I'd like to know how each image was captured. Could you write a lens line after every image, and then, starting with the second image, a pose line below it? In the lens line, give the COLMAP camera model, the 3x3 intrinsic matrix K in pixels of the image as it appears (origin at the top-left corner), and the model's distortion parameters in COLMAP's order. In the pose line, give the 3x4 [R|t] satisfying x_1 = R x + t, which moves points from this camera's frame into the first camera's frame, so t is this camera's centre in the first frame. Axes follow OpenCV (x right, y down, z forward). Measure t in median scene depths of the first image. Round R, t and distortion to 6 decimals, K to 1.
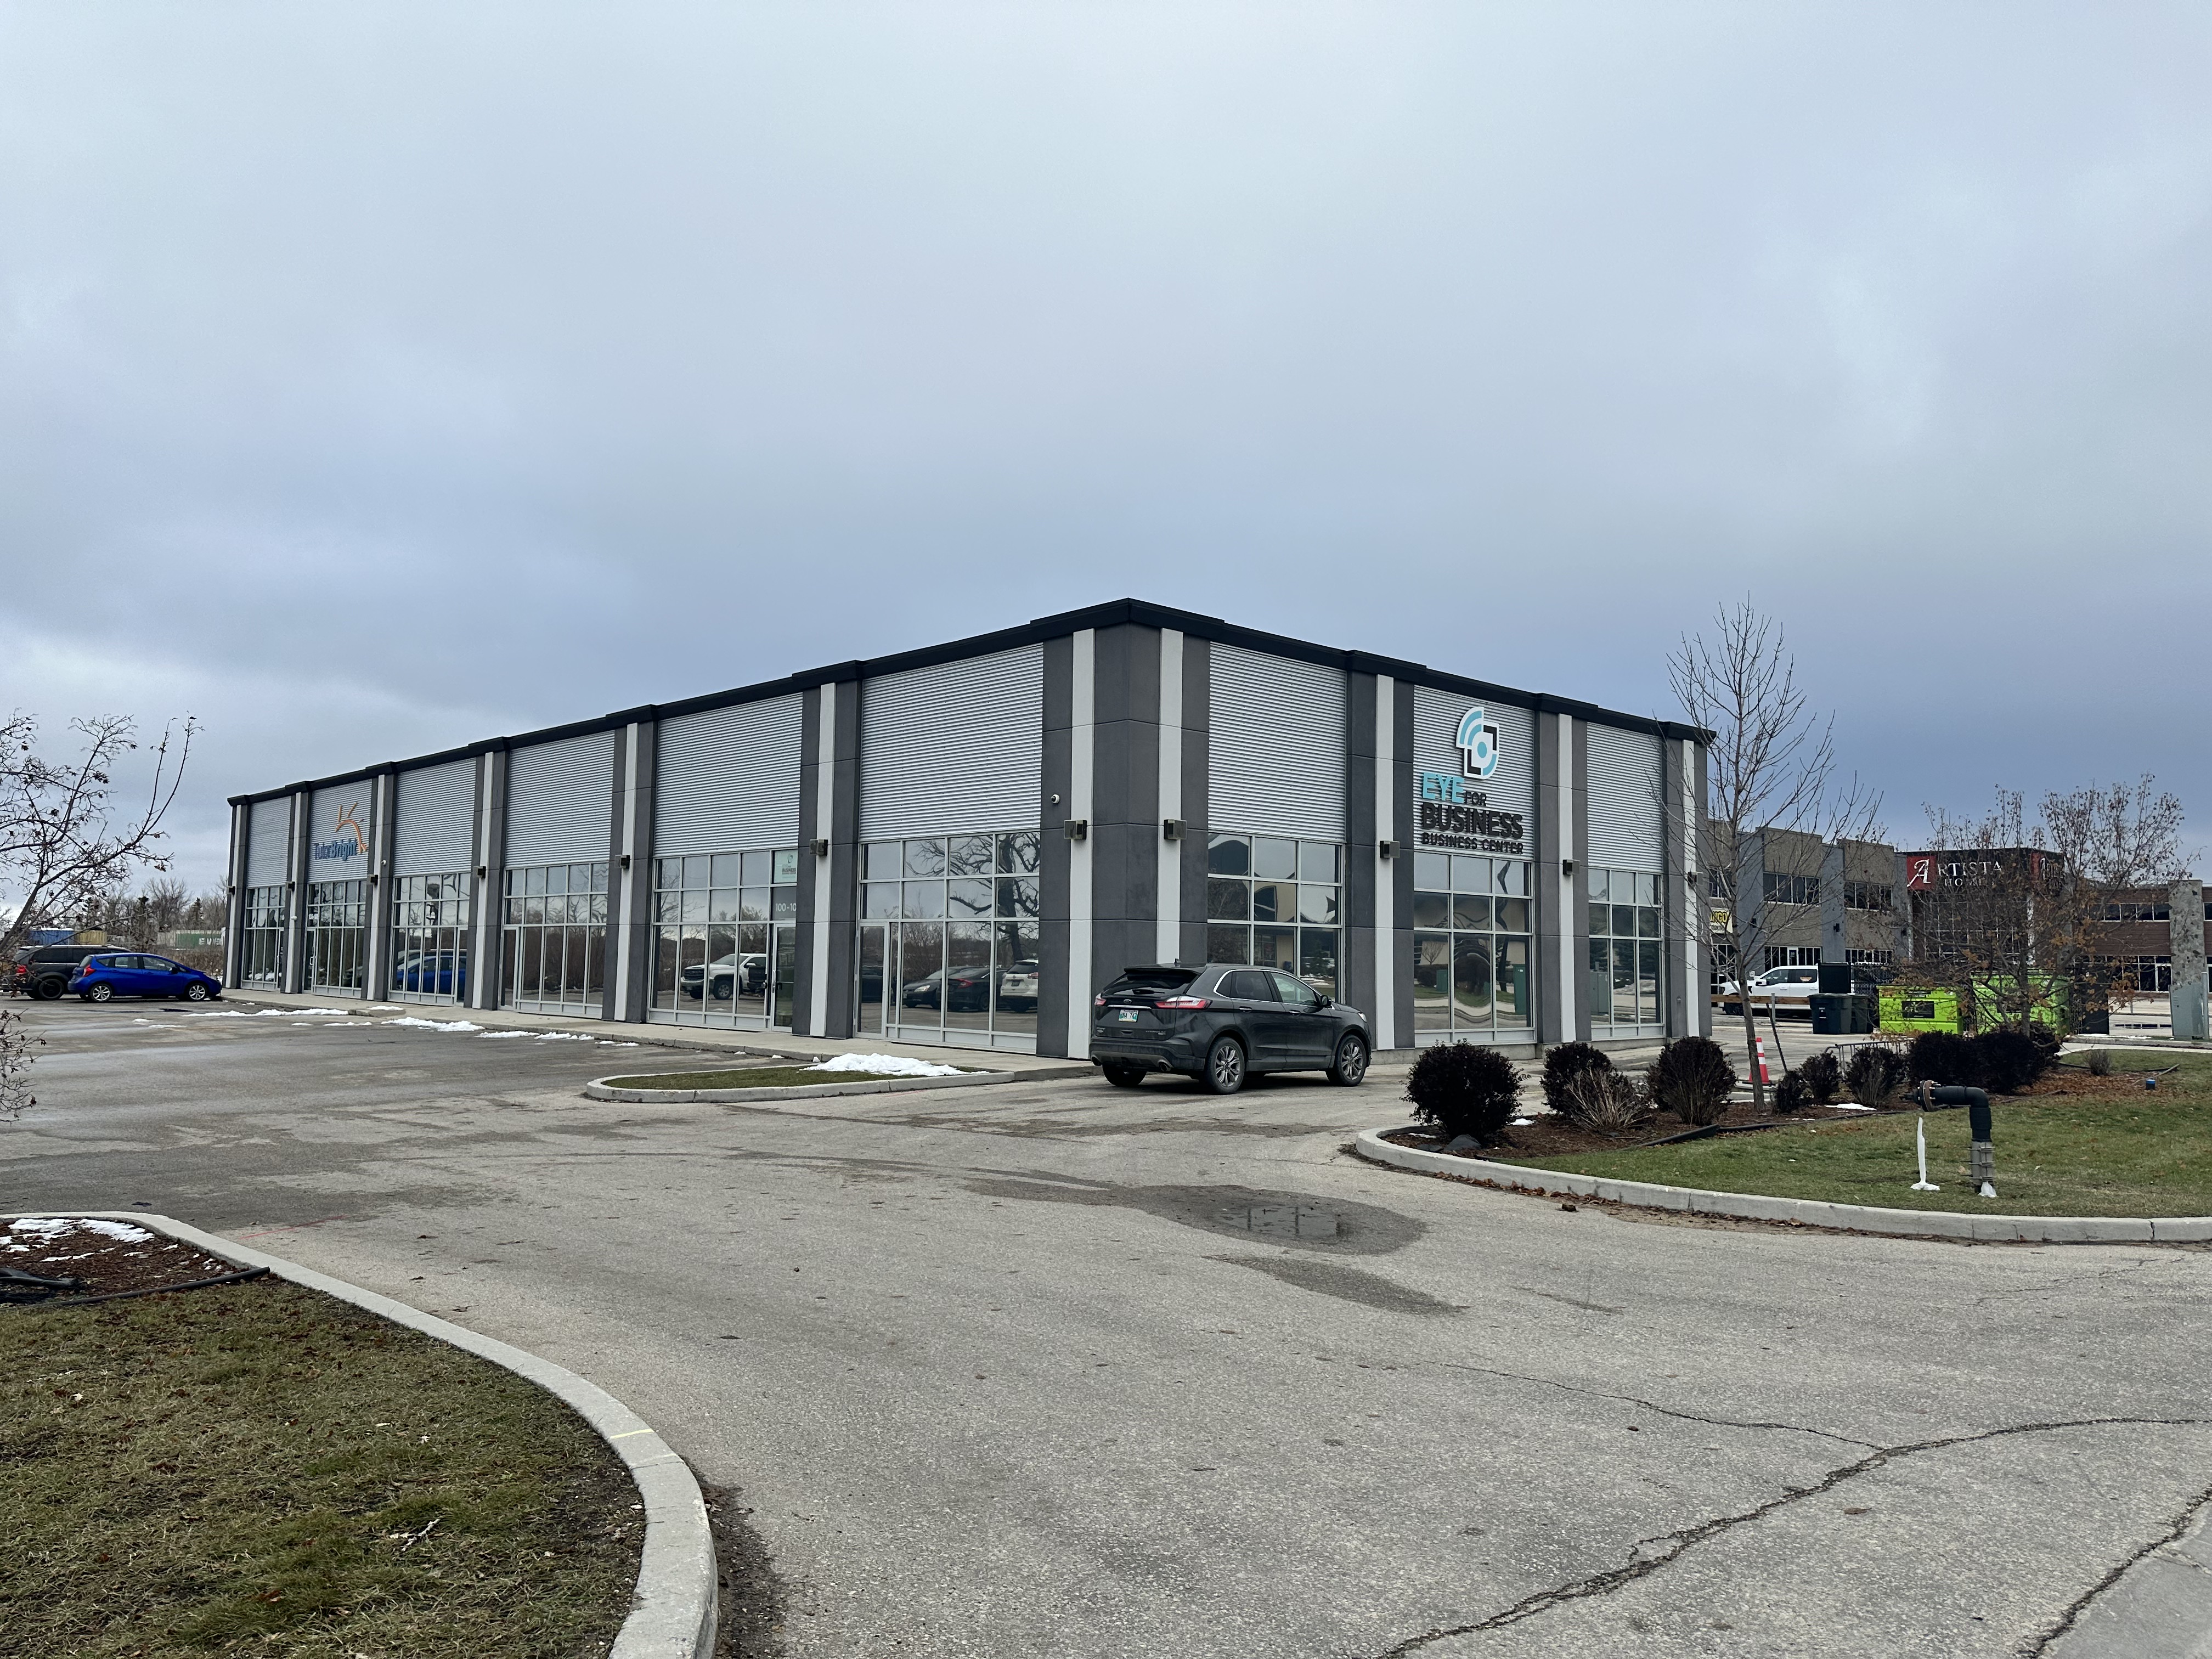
lens RADIAL K [[1562.1, 0, 1102.6], [0, 1562.1, 837.0], [0, 0, 1]] dist [0.007294, -0.004402]
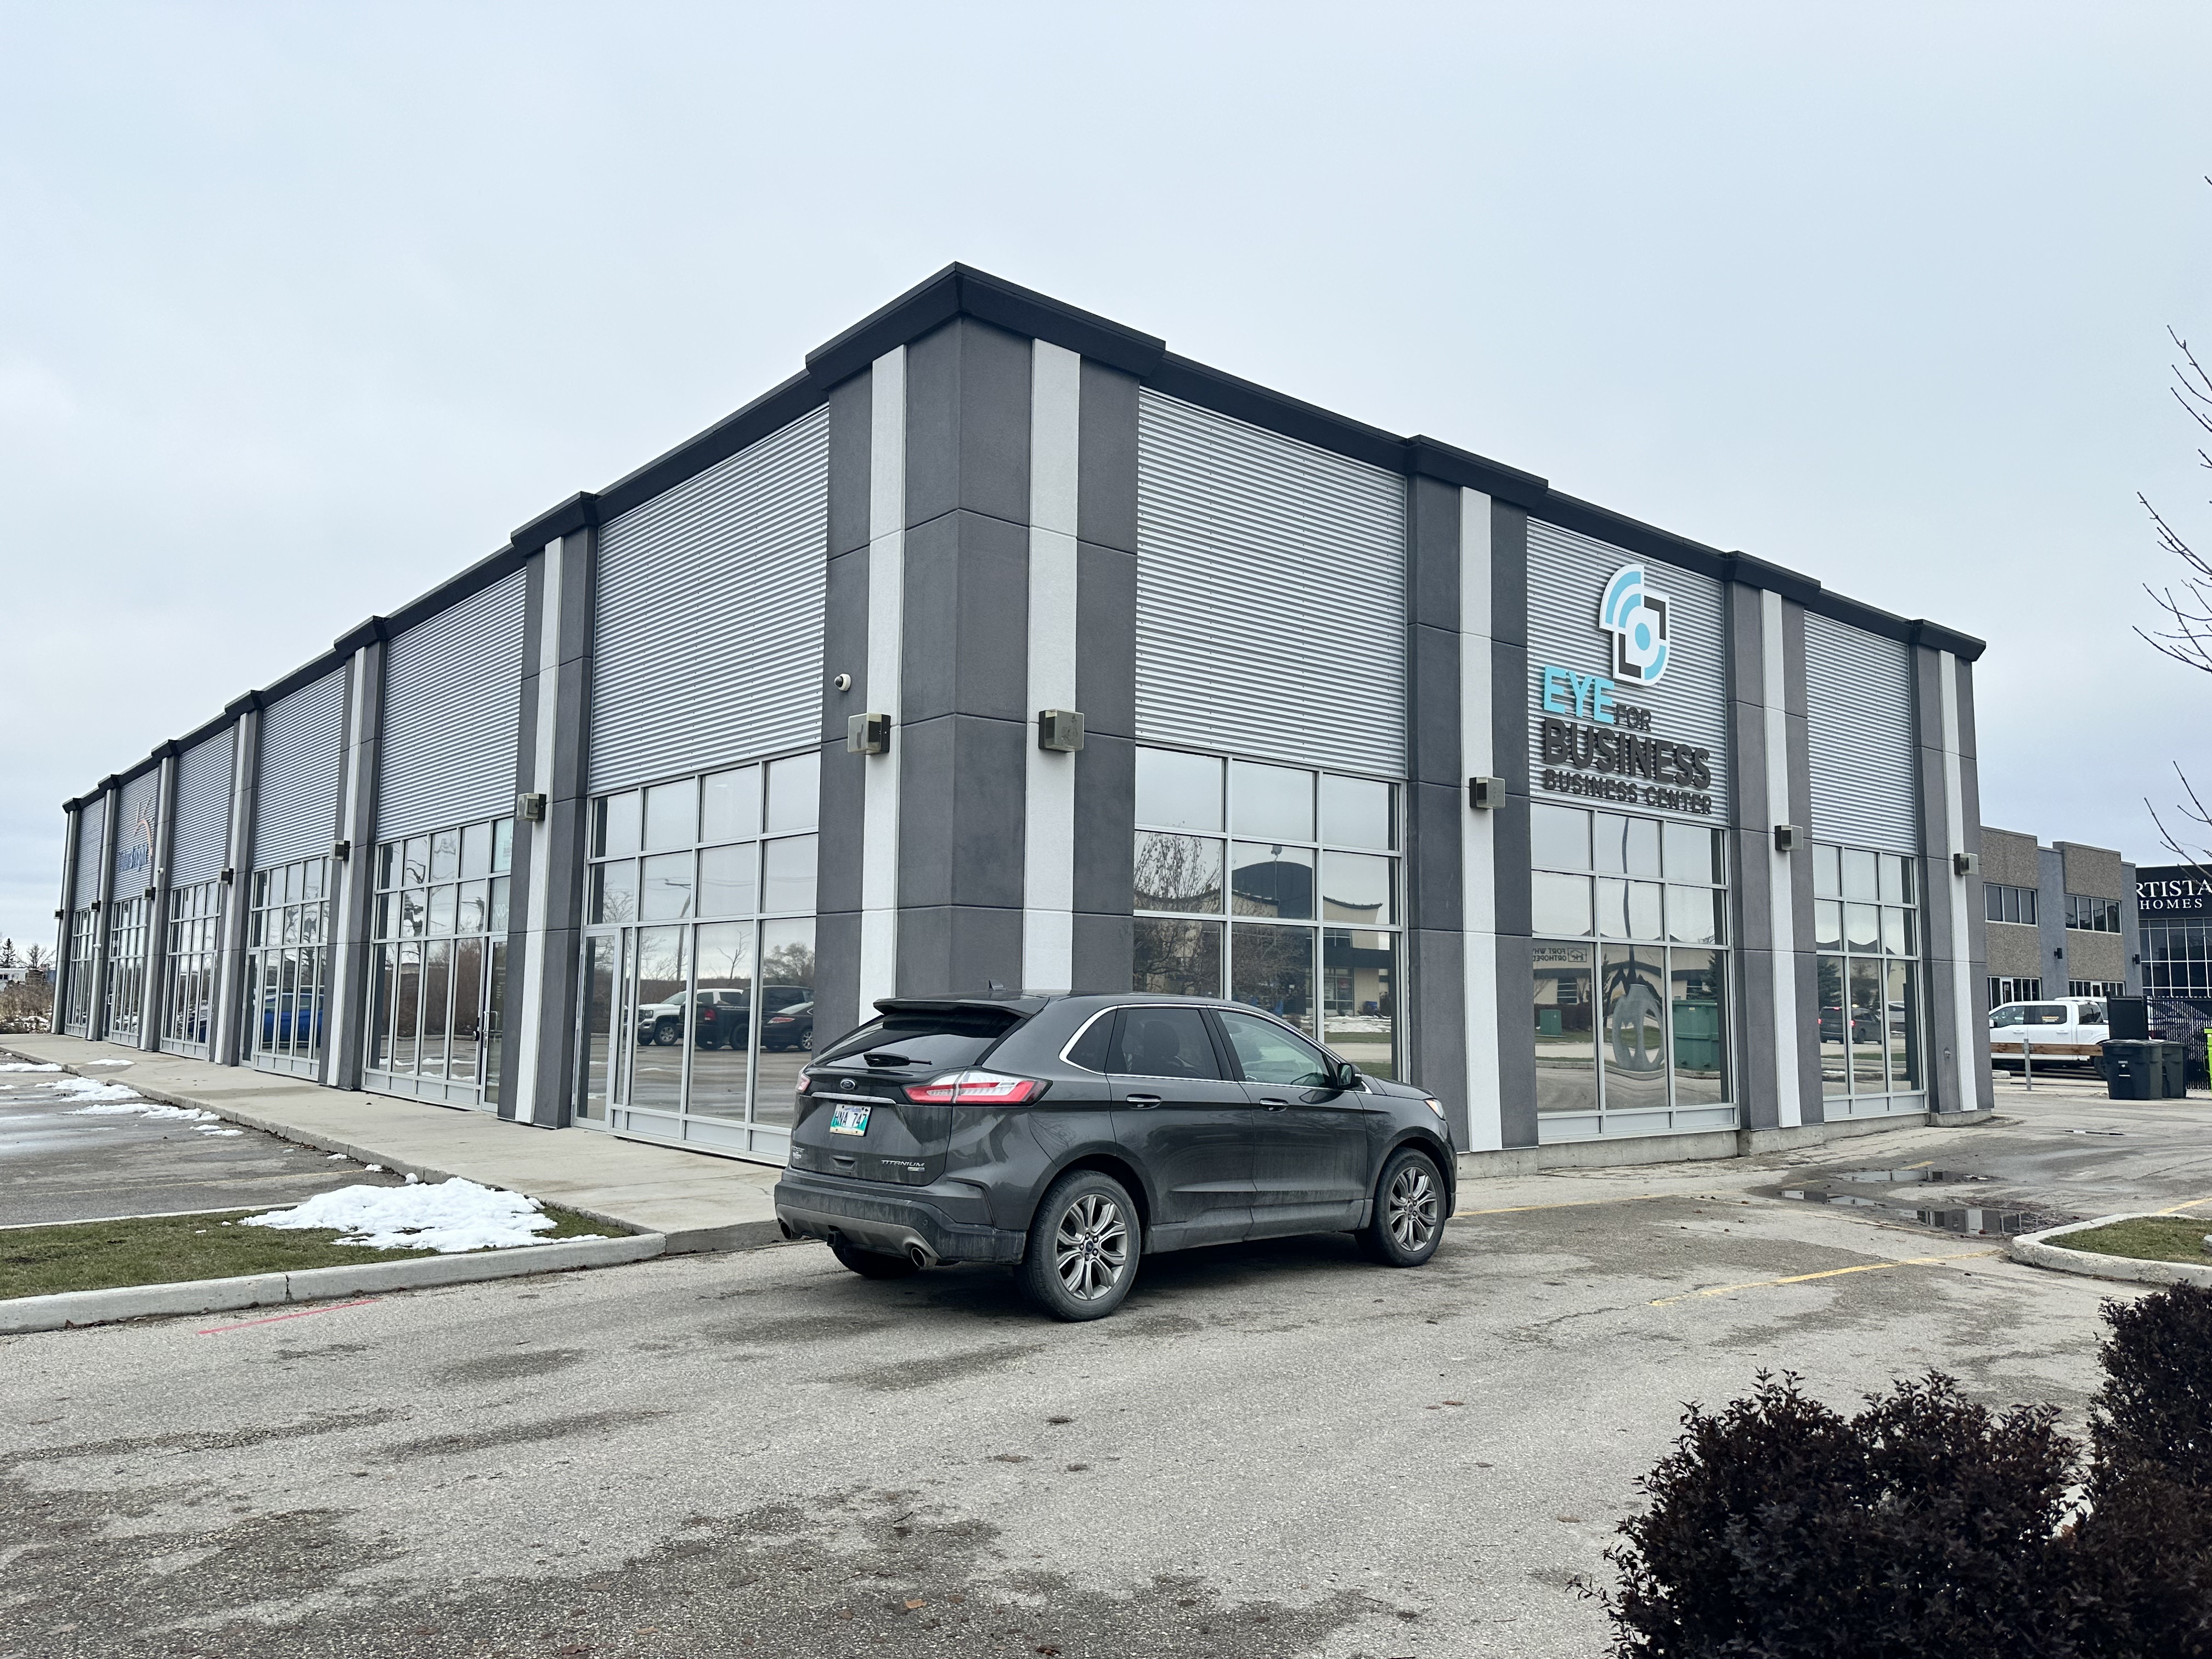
lens RADIAL K [[1562.1, 0, 1102.6], [0, 1562.1, 837.0], [0, 0, 1]] dist [0.007294, -0.004402]
pose [[0.998315, -0.008535, -0.057389, 0.073450], [0.007096, 0.999657, -0.025225, 0.035381], [0.057585, 0.024775, 0.998033, 0.409064]]
